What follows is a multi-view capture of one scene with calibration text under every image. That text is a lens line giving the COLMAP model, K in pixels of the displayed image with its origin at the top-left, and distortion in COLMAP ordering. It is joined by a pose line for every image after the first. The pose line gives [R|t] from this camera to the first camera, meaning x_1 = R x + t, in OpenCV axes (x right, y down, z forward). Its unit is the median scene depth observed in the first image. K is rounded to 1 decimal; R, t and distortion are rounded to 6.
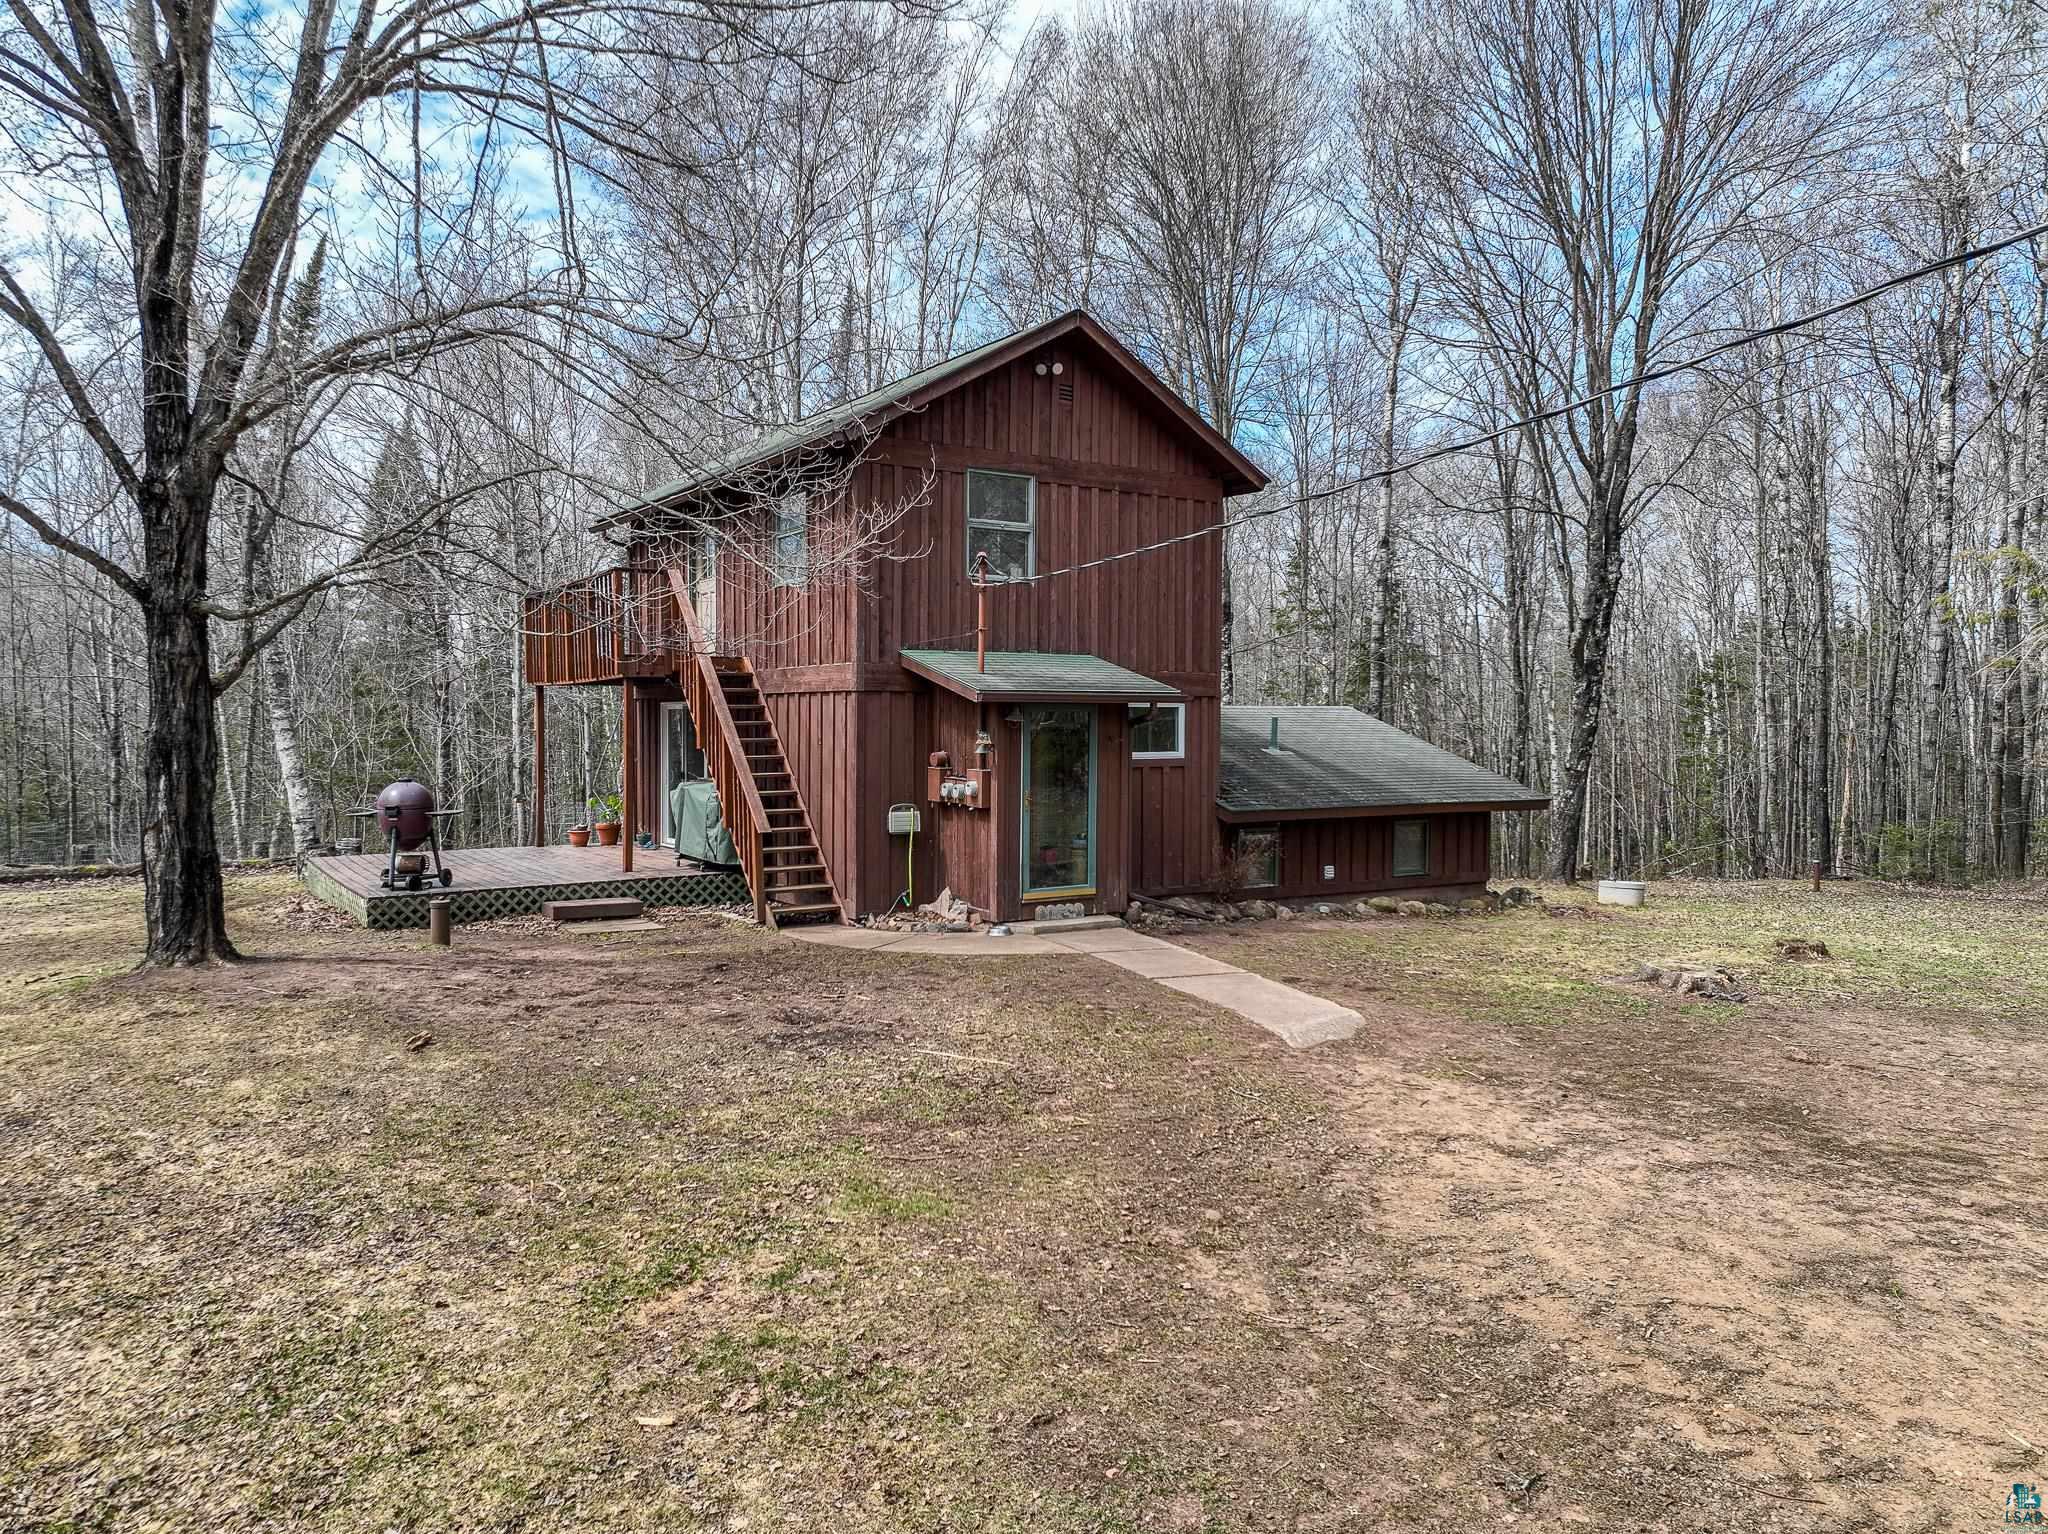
lens RADIAL K [[1539.0, 0, 1064.2], [0, 1539.0, 744.7], [0, 0, 1]] dist [-0.005143, 0.021635]
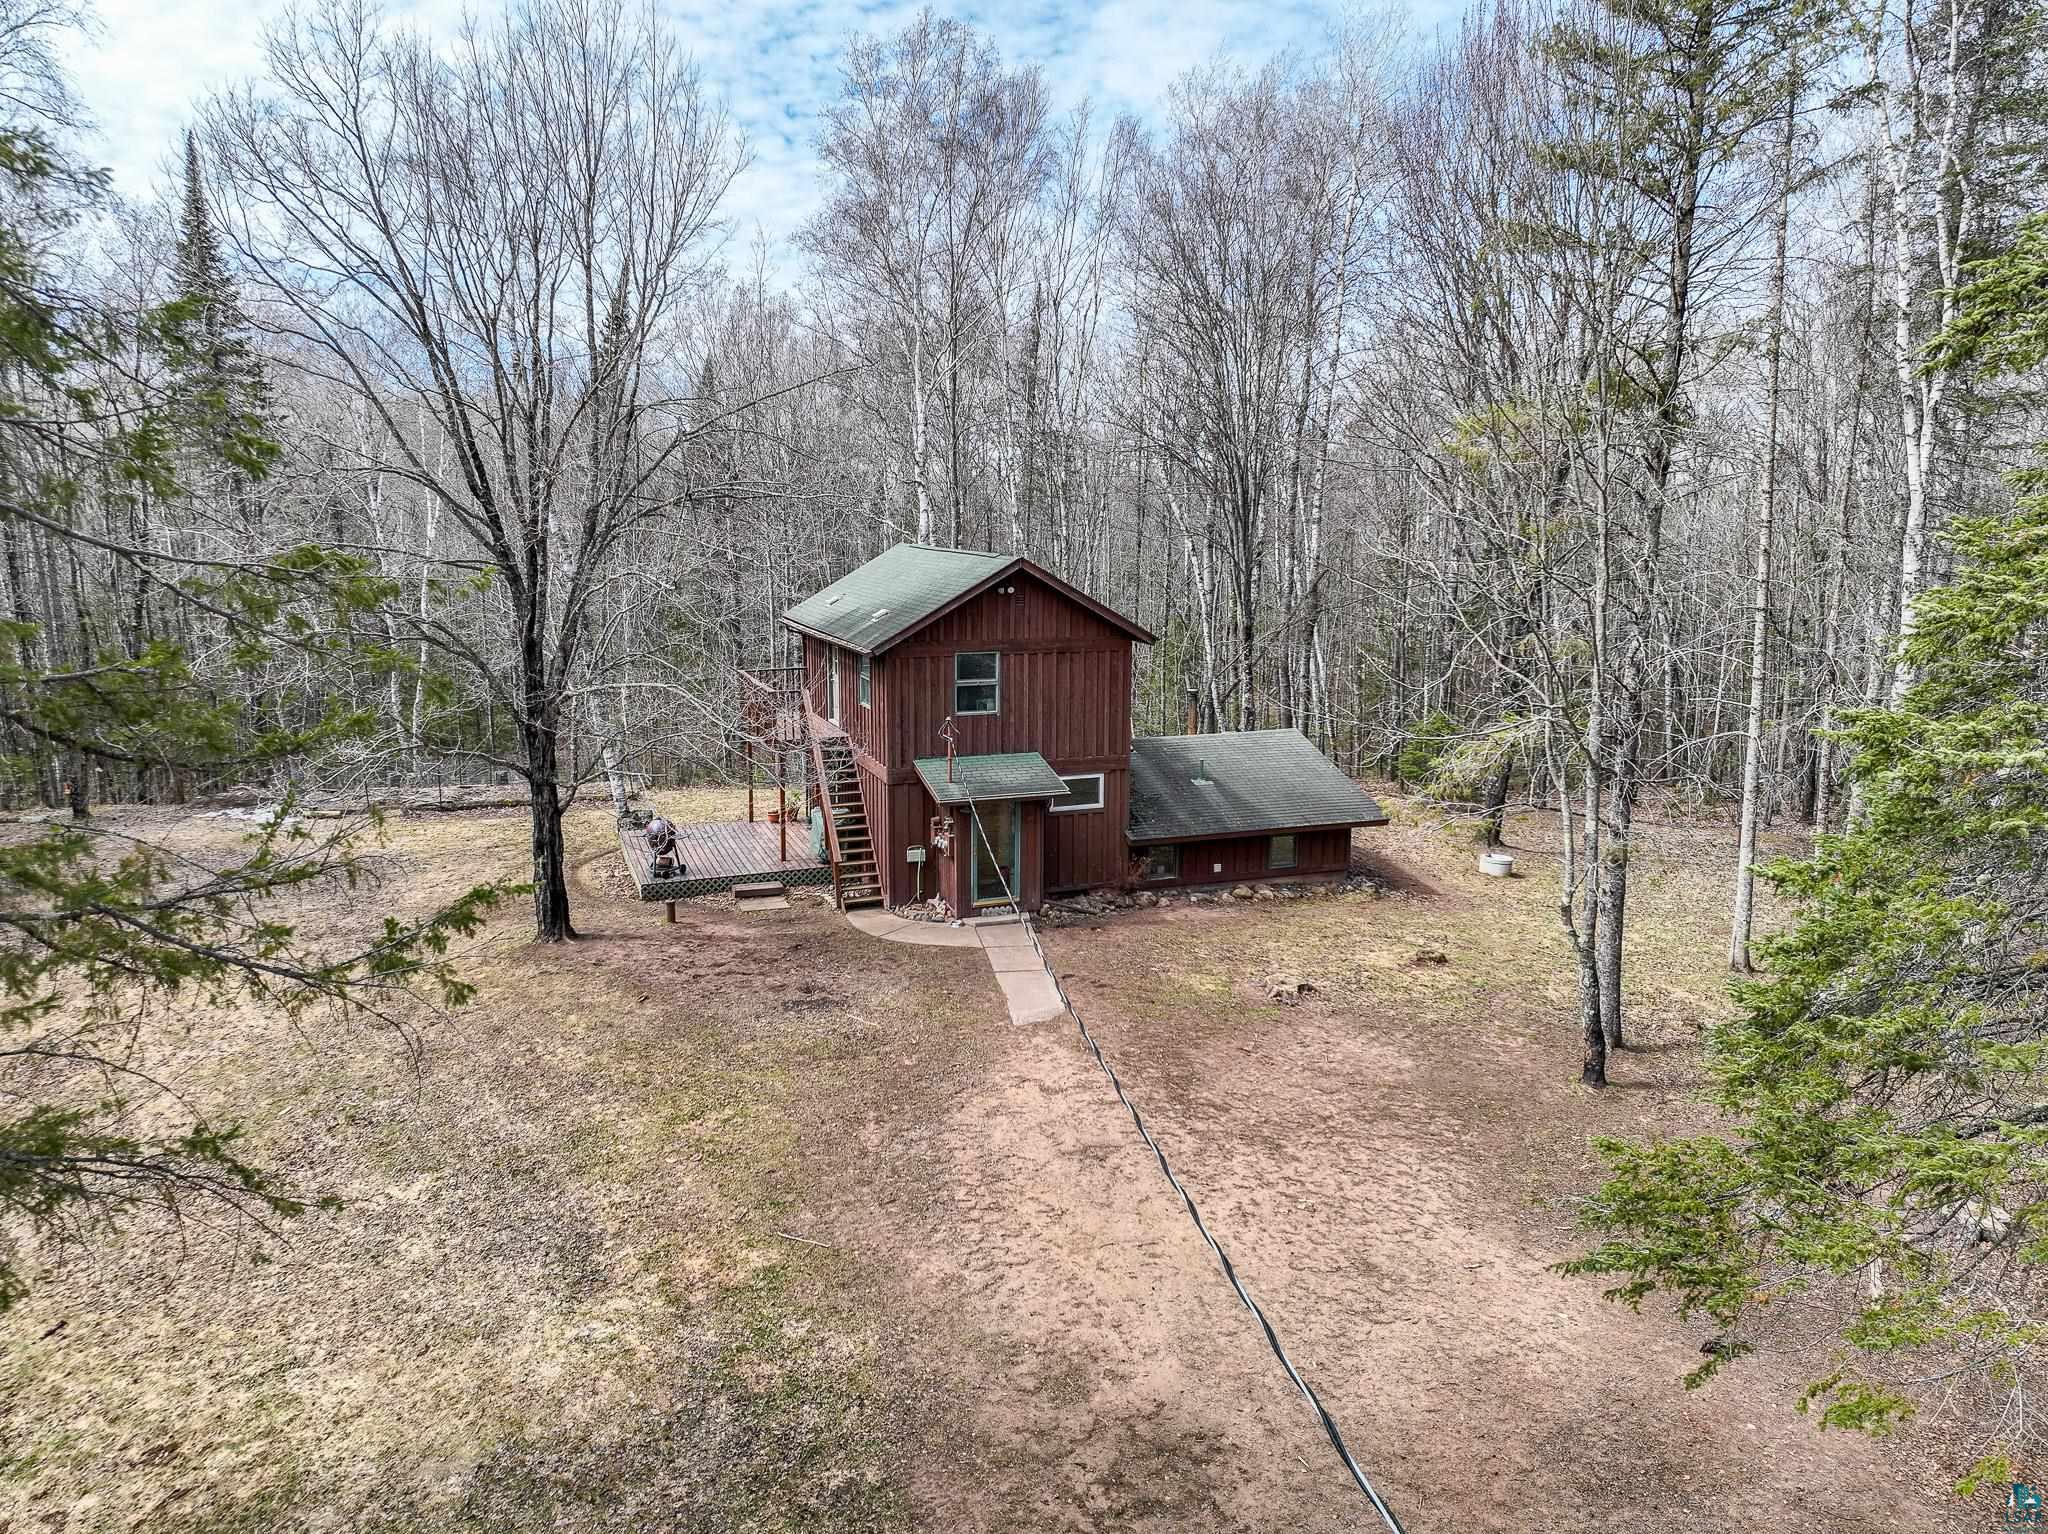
lens RADIAL K [[1539.0, 0, 1039.6], [0, 1539.0, 763.7], [0, 0, 1]] dist [-0.005143, 0.021635]
pose [[0.975070, 0.040496, -0.218172, 0.489098], [-0.007284, 0.988518, 0.150930, -0.378443], [0.221779, -0.145578, 0.964169, -0.788462]]
